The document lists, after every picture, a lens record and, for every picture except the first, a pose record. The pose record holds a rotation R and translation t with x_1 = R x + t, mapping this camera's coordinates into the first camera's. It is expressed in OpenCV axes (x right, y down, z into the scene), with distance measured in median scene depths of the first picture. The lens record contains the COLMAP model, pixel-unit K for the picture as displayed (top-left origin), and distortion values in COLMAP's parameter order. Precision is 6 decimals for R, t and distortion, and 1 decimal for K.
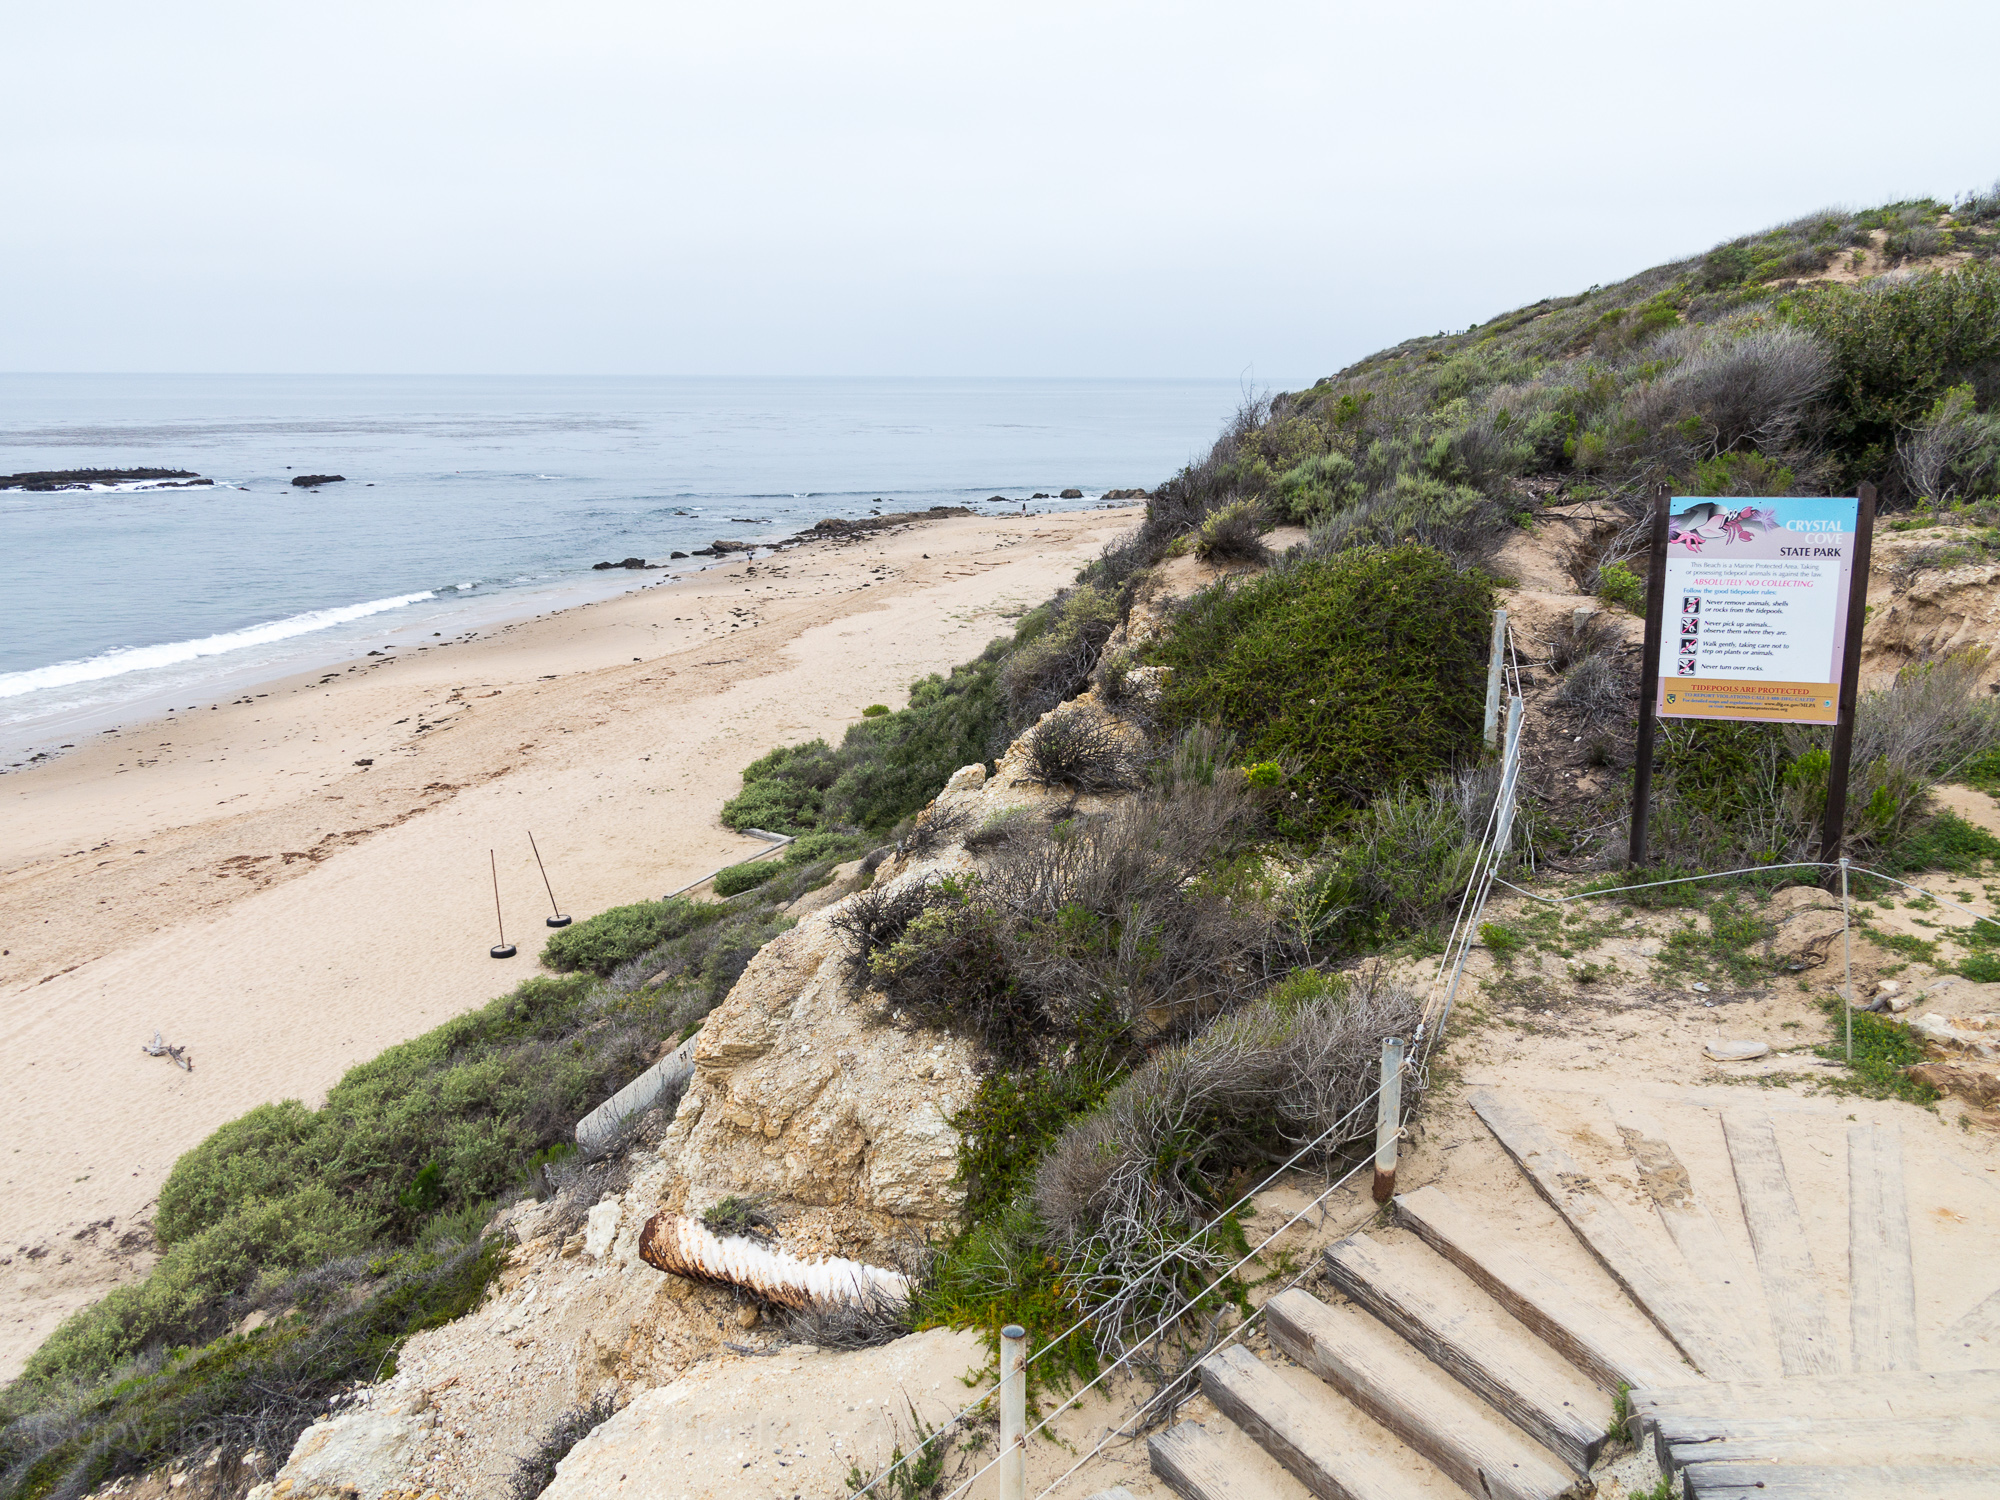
lens RADIAL K [[1628.9, 0, 1003.5], [0, 1628.9, 752.1], [0, 0, 1]] dist [0.002541, 0.004840]
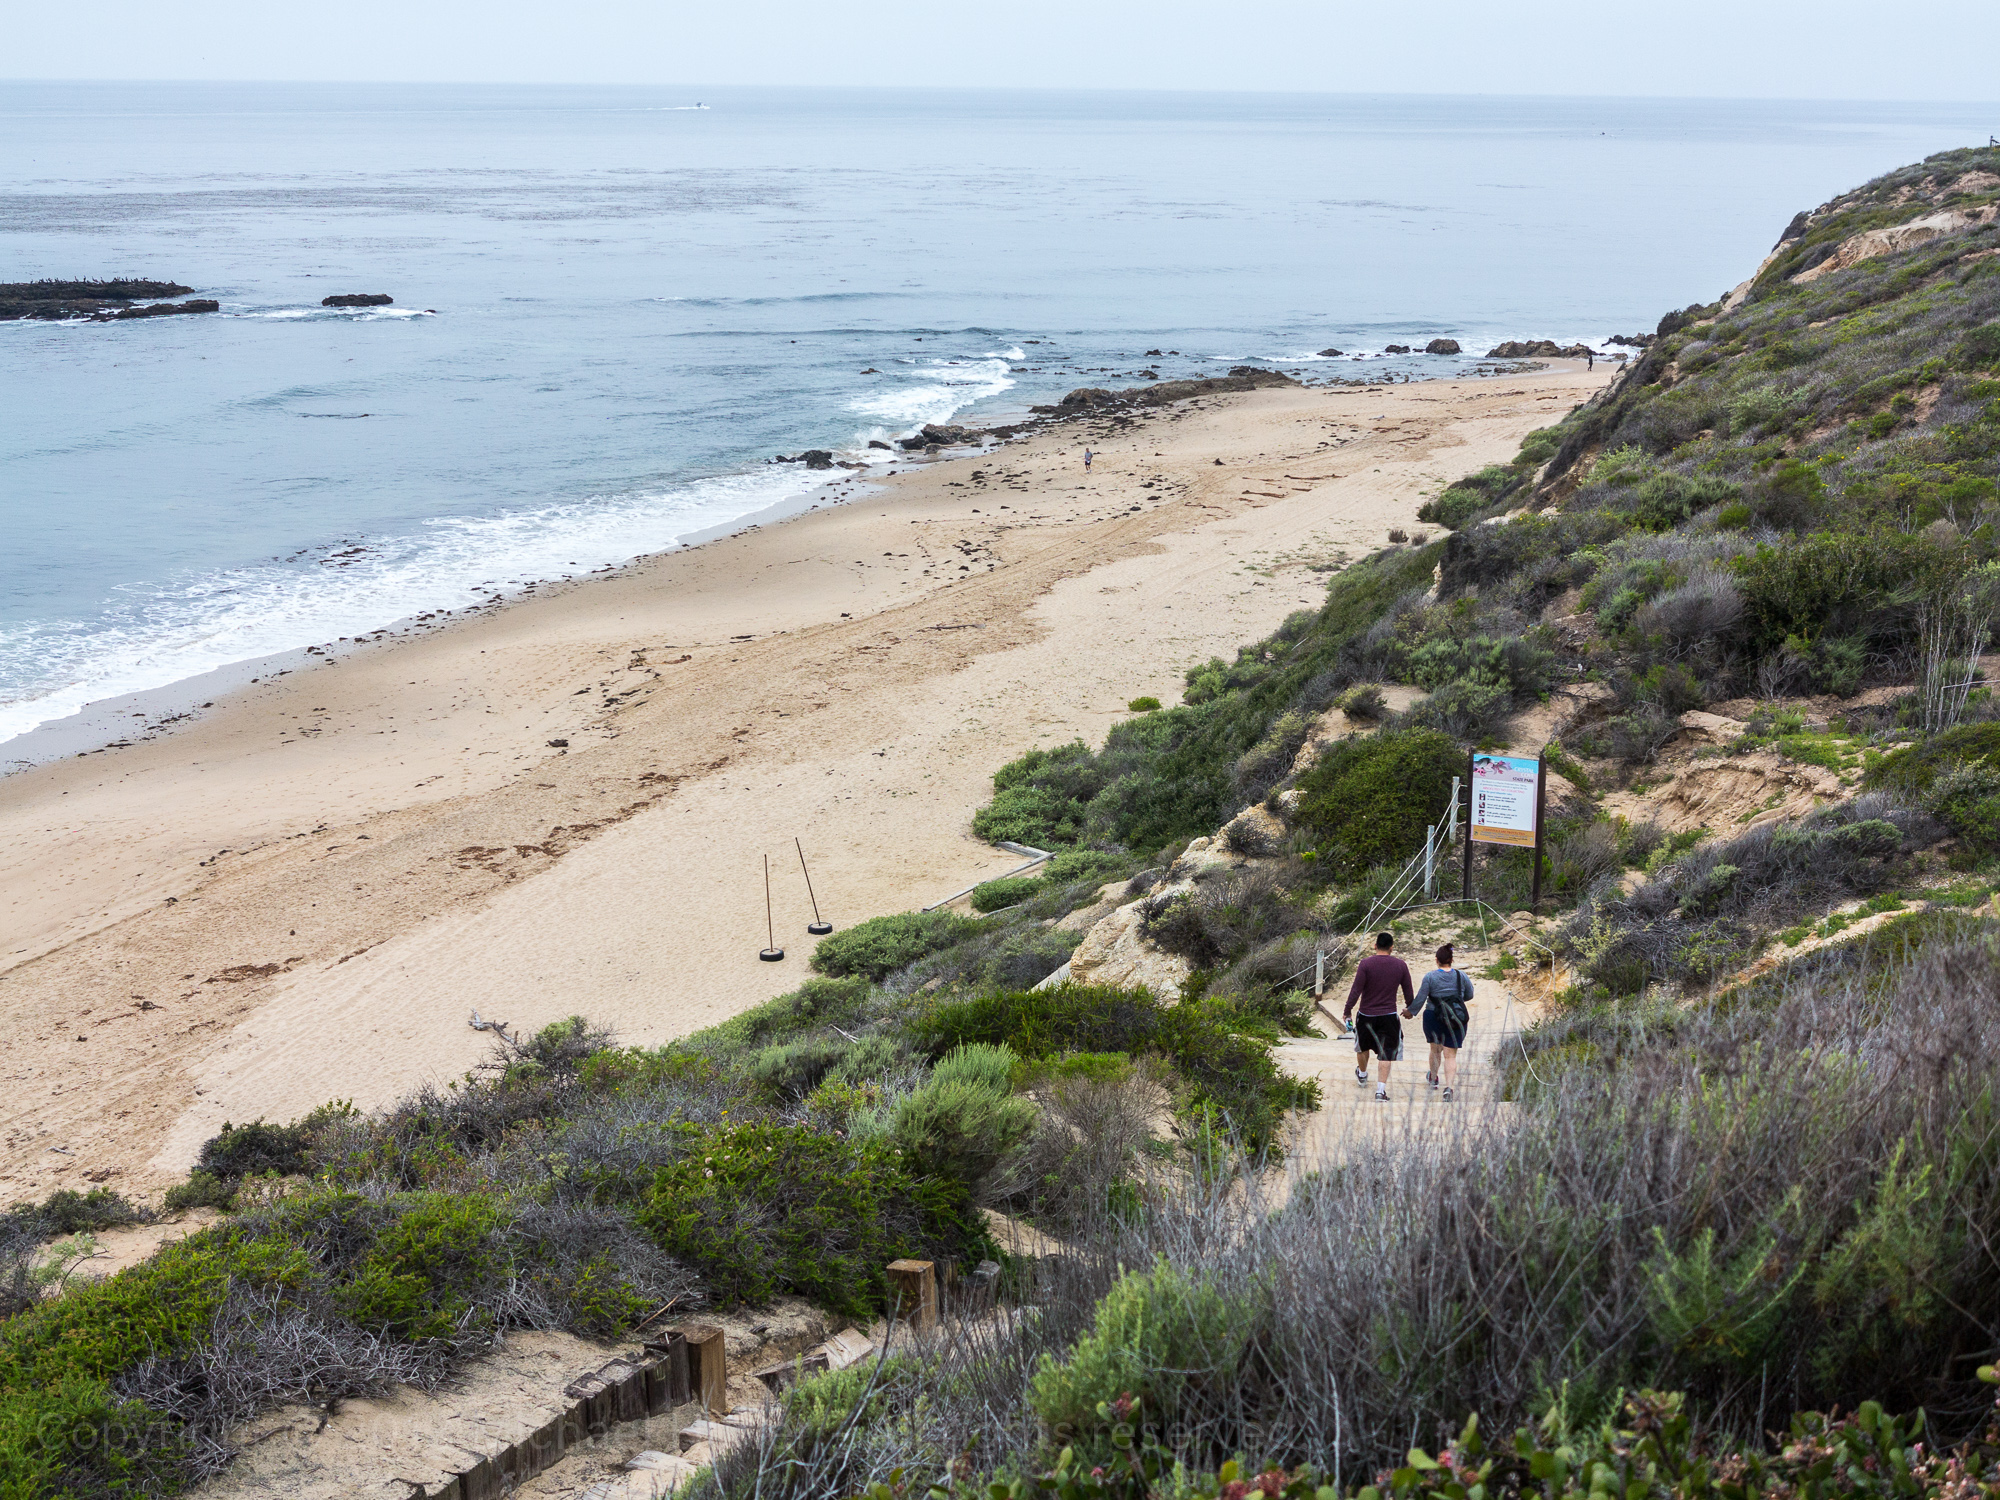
lens RADIAL K [[2742.9, 0, 1002.8], [0, 2742.9, 746.8], [0, 0, 1]] dist [-0.060711, 0.000000]
pose [[0.991353, 0.039071, -0.125272, 0.031521], [-0.036918, 0.999129, 0.019459, -0.032292], [0.125923, -0.014666, 0.991932, -0.474490]]
